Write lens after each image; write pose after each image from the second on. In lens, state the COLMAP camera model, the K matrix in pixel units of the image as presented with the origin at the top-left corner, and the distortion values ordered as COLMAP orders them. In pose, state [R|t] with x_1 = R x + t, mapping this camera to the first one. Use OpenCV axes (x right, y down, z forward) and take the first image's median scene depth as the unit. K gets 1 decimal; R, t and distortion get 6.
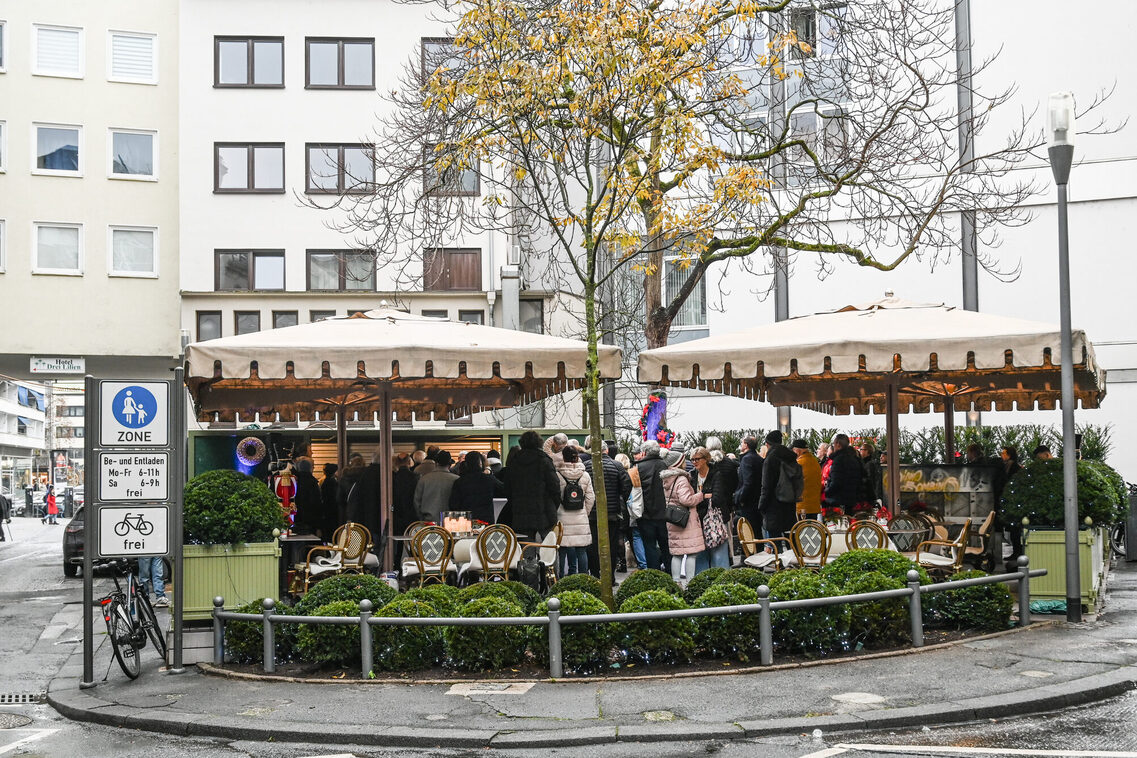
lens RADIAL K [[1345.8, 0, 572.5], [0, 1345.8, 400.1], [0, 0, 1]] dist [0.004720, -0.009307]
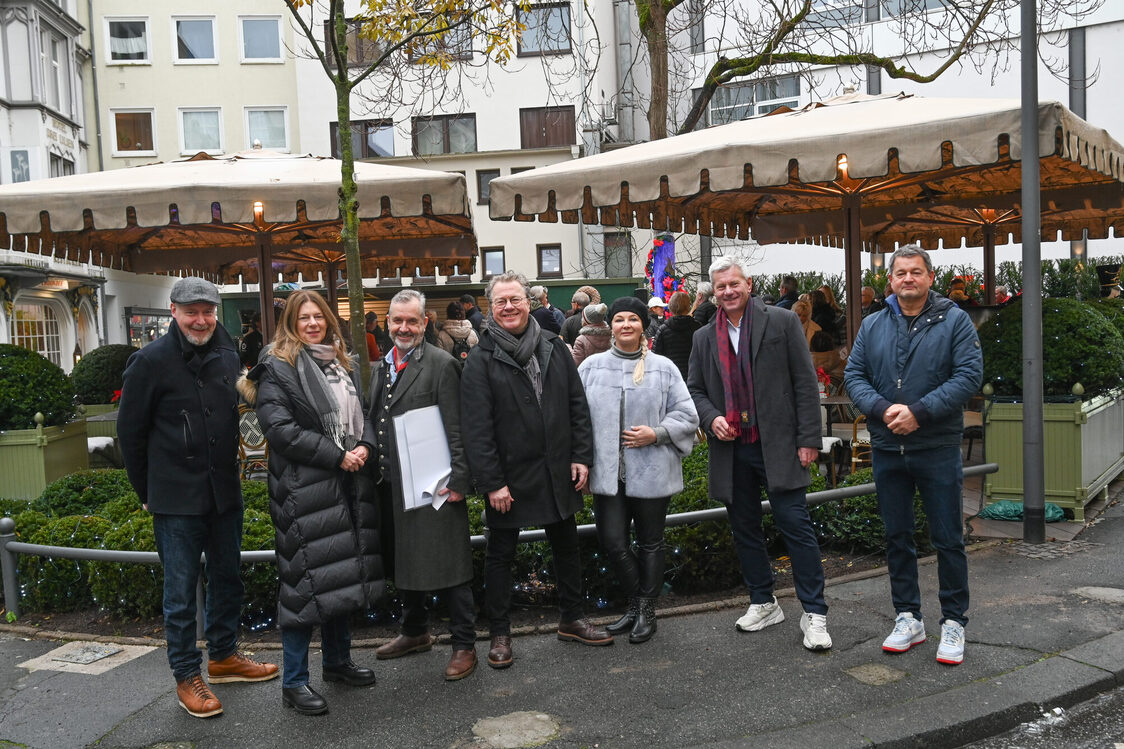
lens RADIAL K [[1099.0, 0, 562.8], [0, 1099.0, 386.9], [0, 0, 1]] dist [-0.005356, -0.010675]
pose [[0.979008, -0.015215, -0.203251, 0.230157], [0.039071, 0.992726, 0.113880, 0.013675], [0.200040, -0.119431, 0.972481, 0.385526]]
